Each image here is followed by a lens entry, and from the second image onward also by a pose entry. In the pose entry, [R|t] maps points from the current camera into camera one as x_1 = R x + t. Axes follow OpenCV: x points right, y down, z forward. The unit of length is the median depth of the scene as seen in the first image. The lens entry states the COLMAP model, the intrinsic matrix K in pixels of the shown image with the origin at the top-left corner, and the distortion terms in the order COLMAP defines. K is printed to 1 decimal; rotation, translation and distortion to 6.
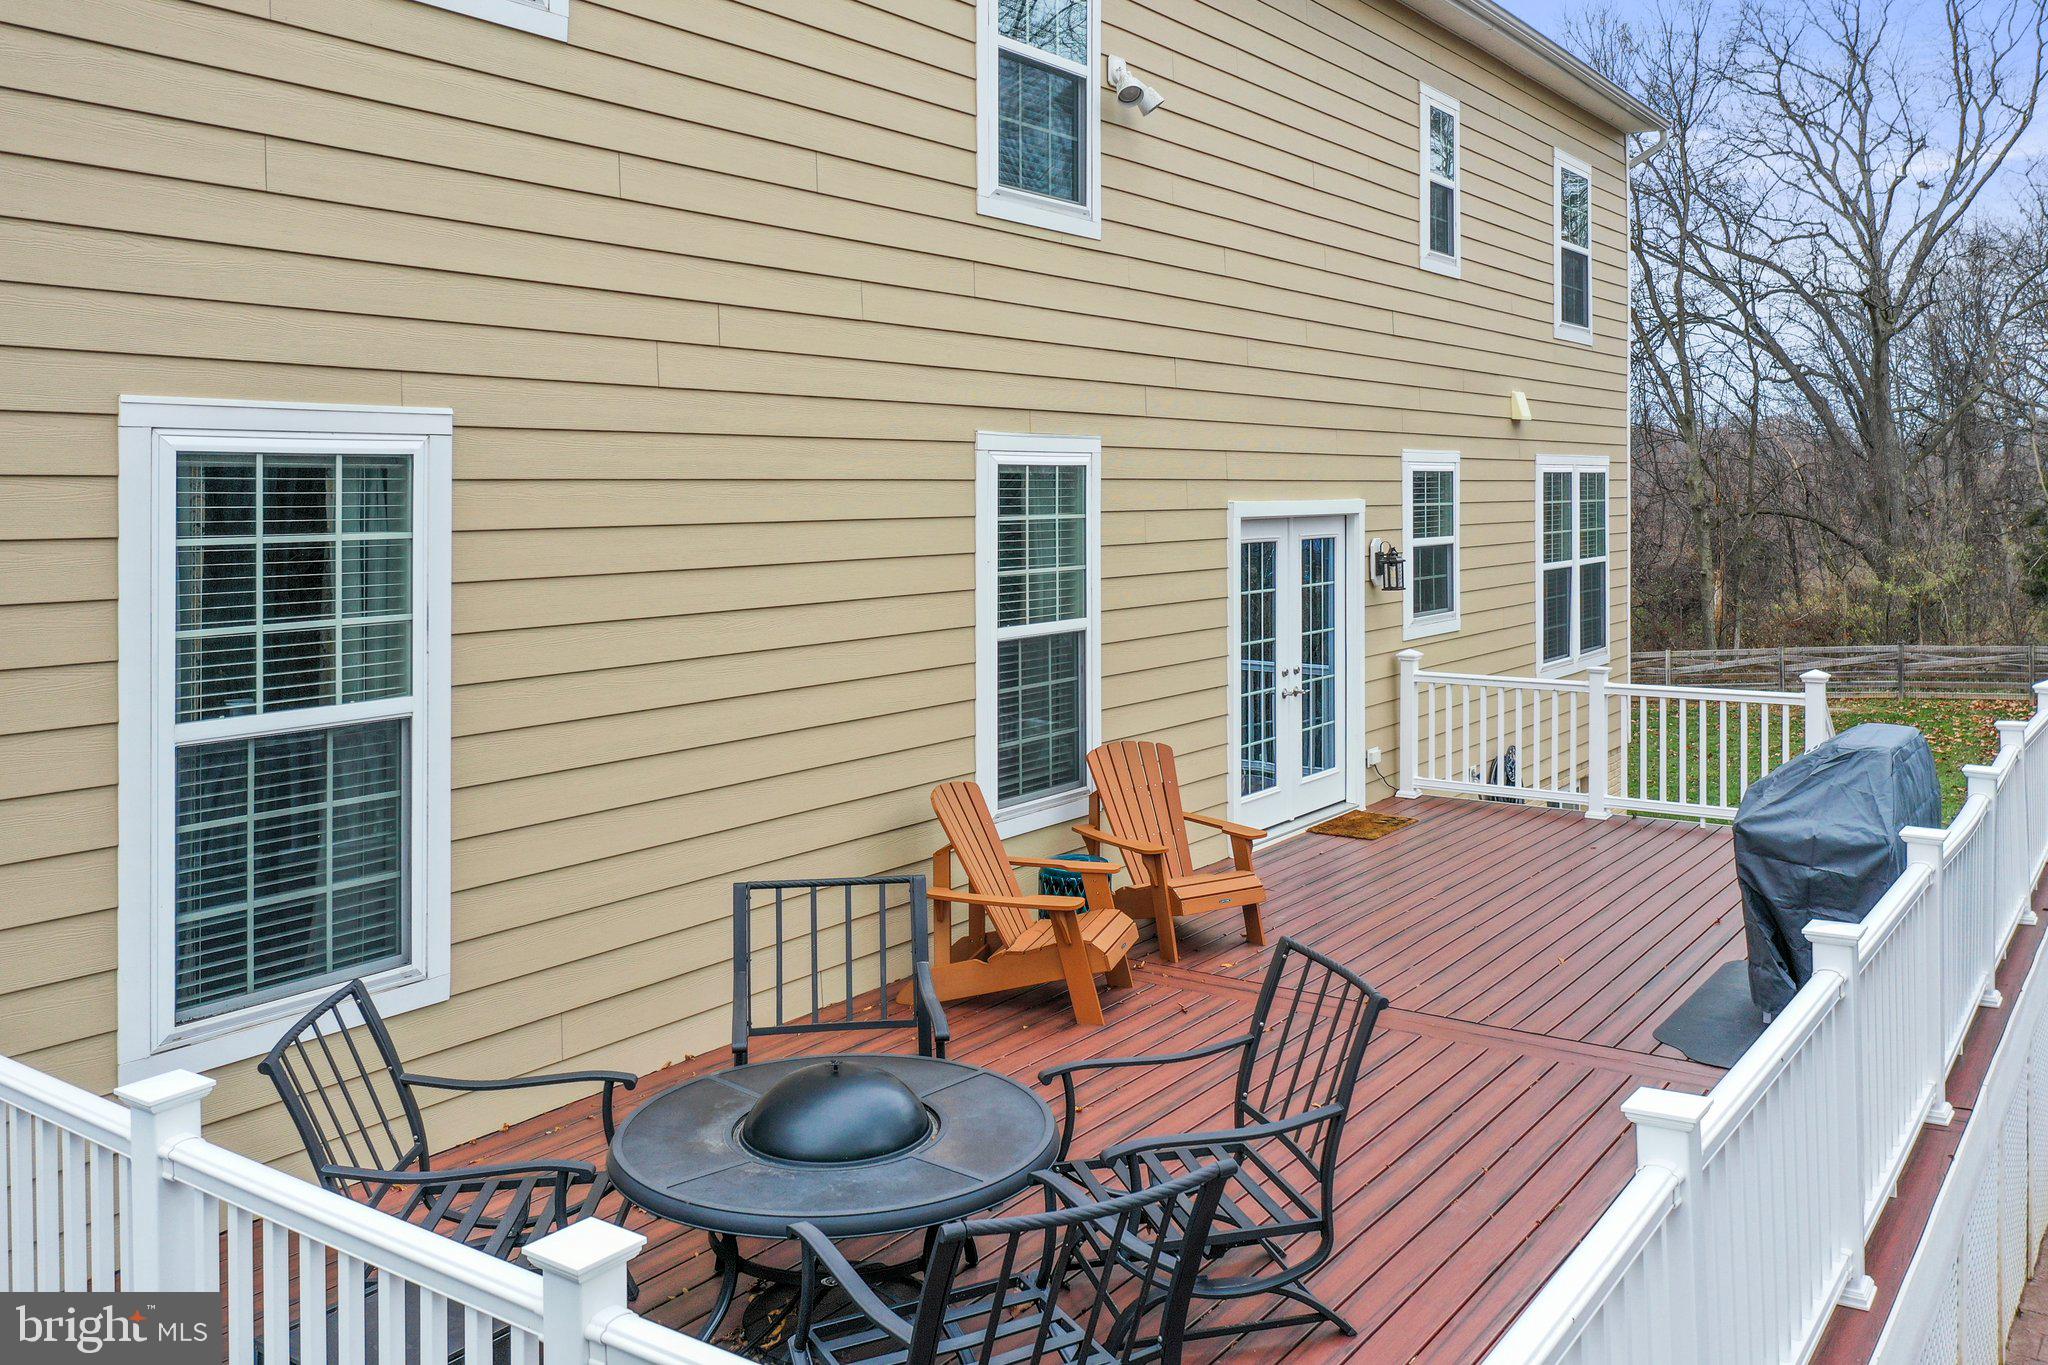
lens RADIAL K [[1689.3, 0, 1017.4], [0, 1689.3, 484.9], [0, 0, 1]] dist [-0.001589, -0.011892]
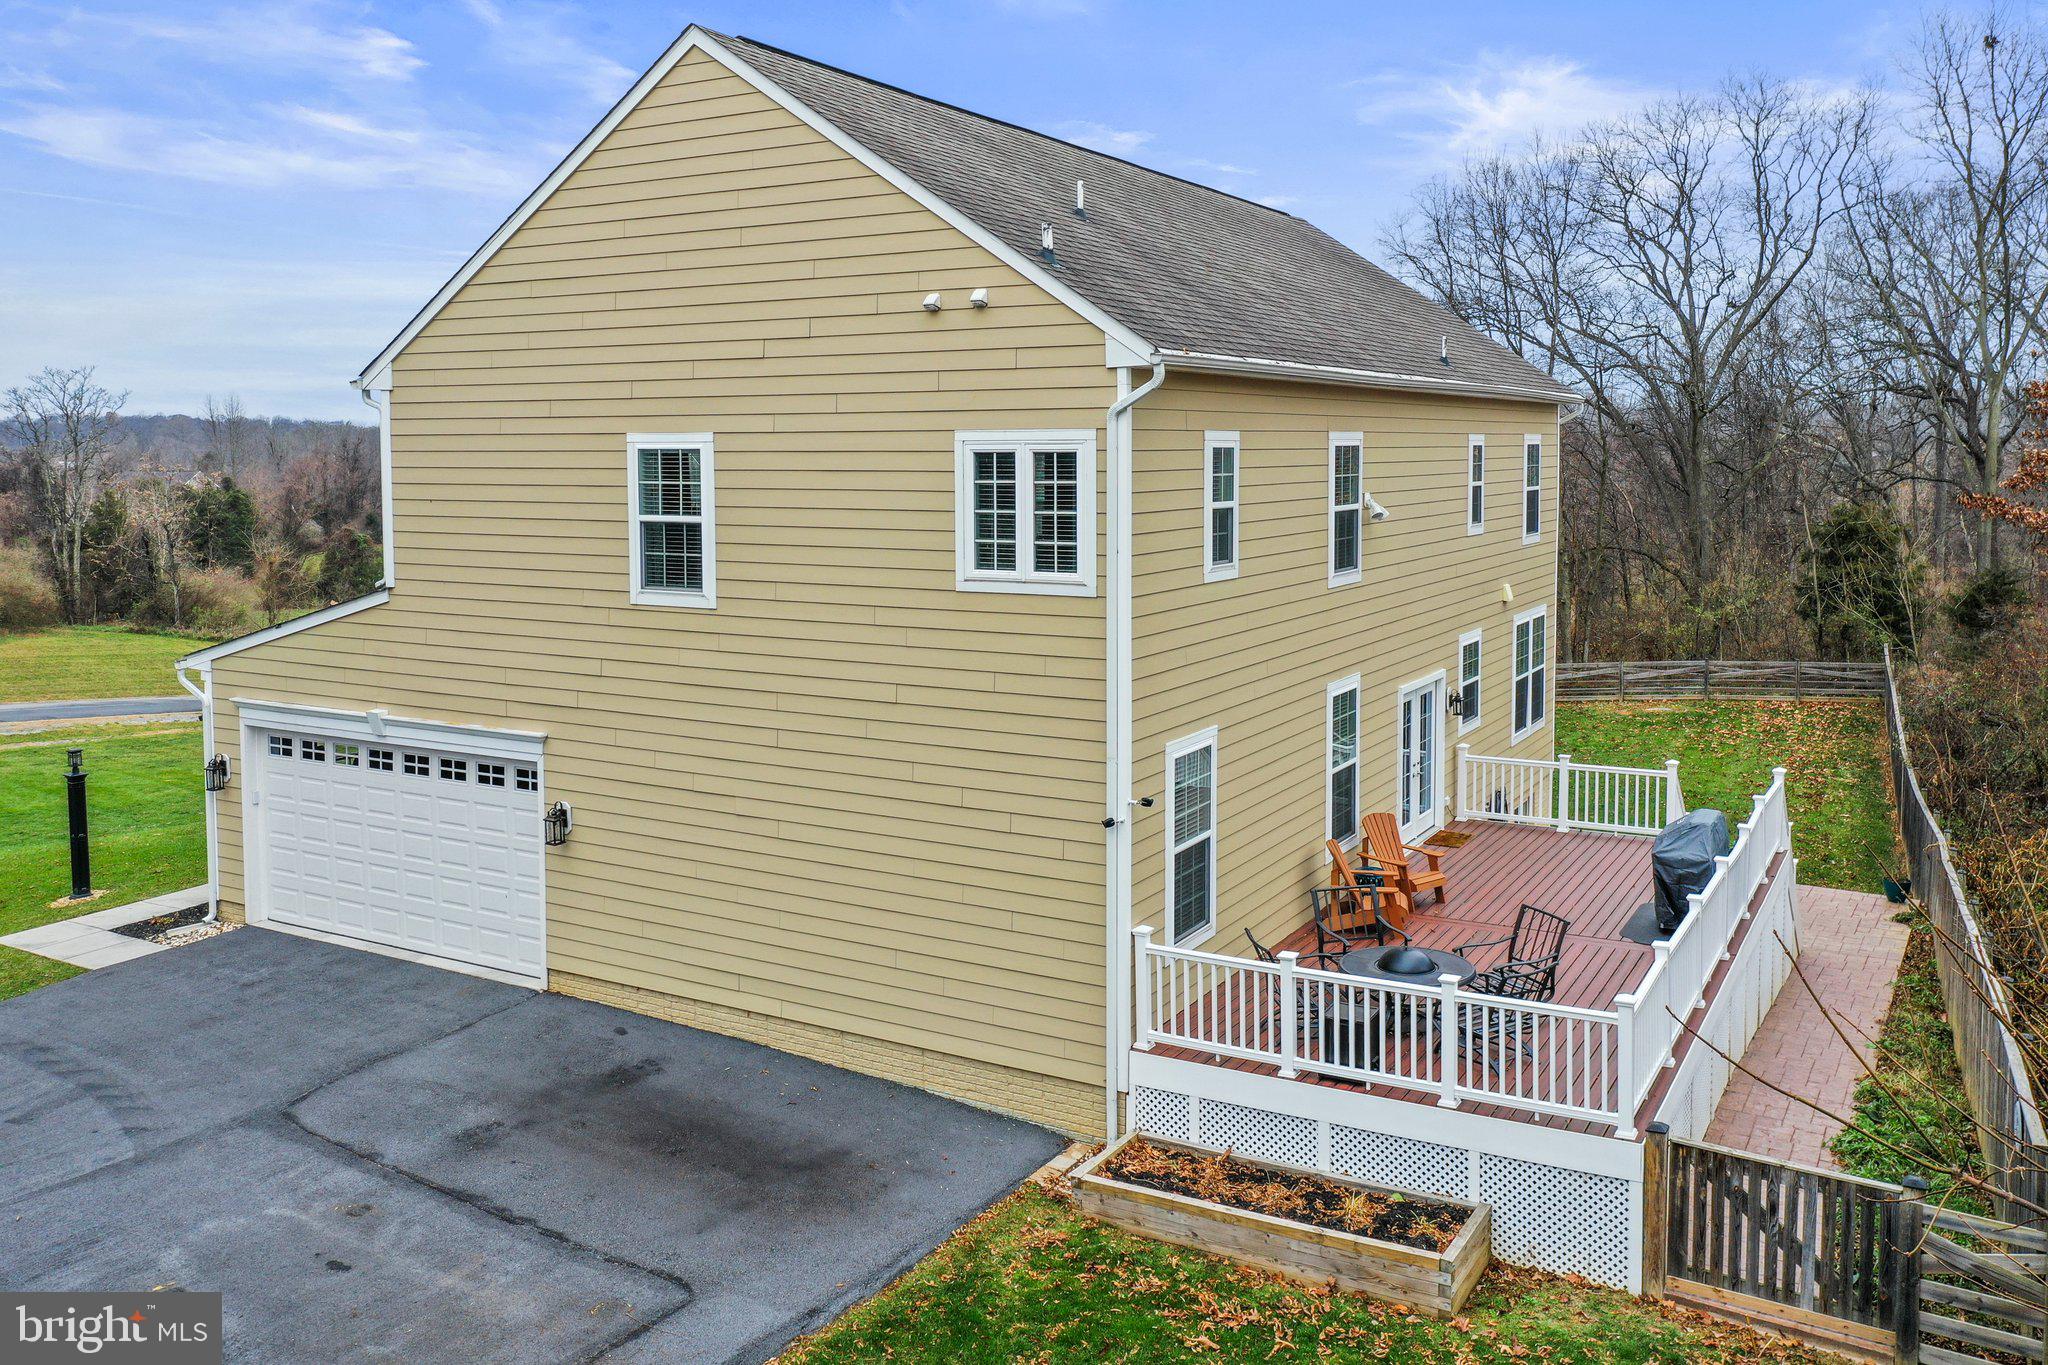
lens RADIAL K [[1671.0, 0, 1022.0], [0, 1671.0, 565.5], [0, 0, 1]] dist [0.003418, -0.049440]
pose [[0.995490, -0.011834, 0.094125, -0.413776], [0.004793, 0.997196, 0.074678, -0.232450], [-0.094745, -0.073890, 0.992756, -0.758582]]
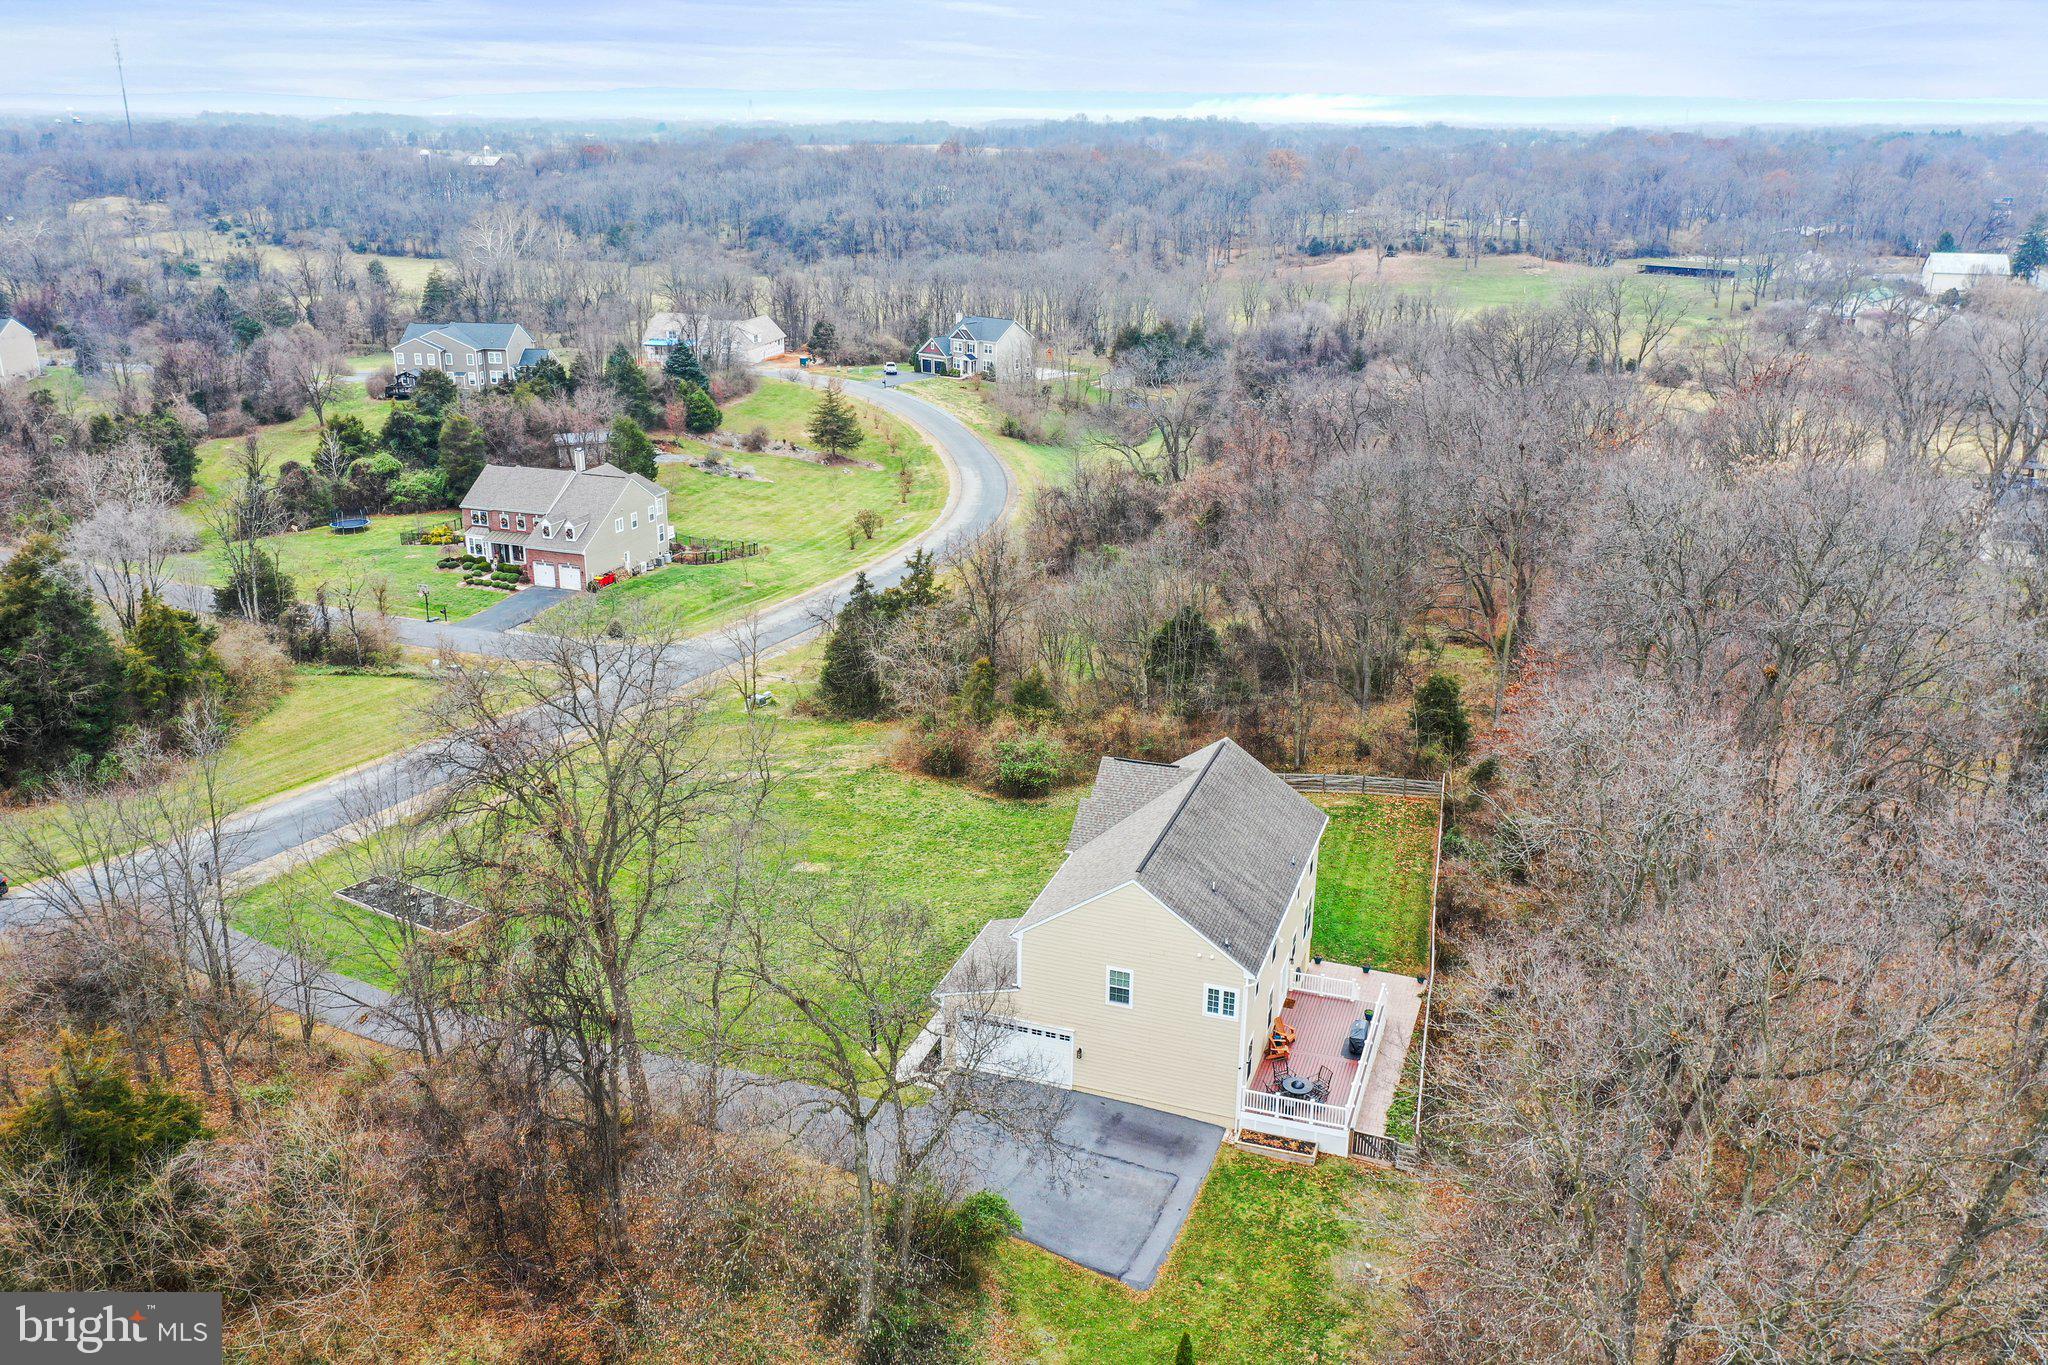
lens RADIAL K [[1654.6, 0, 995.3], [0, 1654.6, 669.0], [0, 0, 1]] dist [0.000361, -0.002848]
pose [[0.963563, -0.079643, 0.255351, -2.157301], [-0.007582, 0.946128, 0.323705, -2.748708], [-0.267375, -0.313846, 0.911050, -3.678154]]
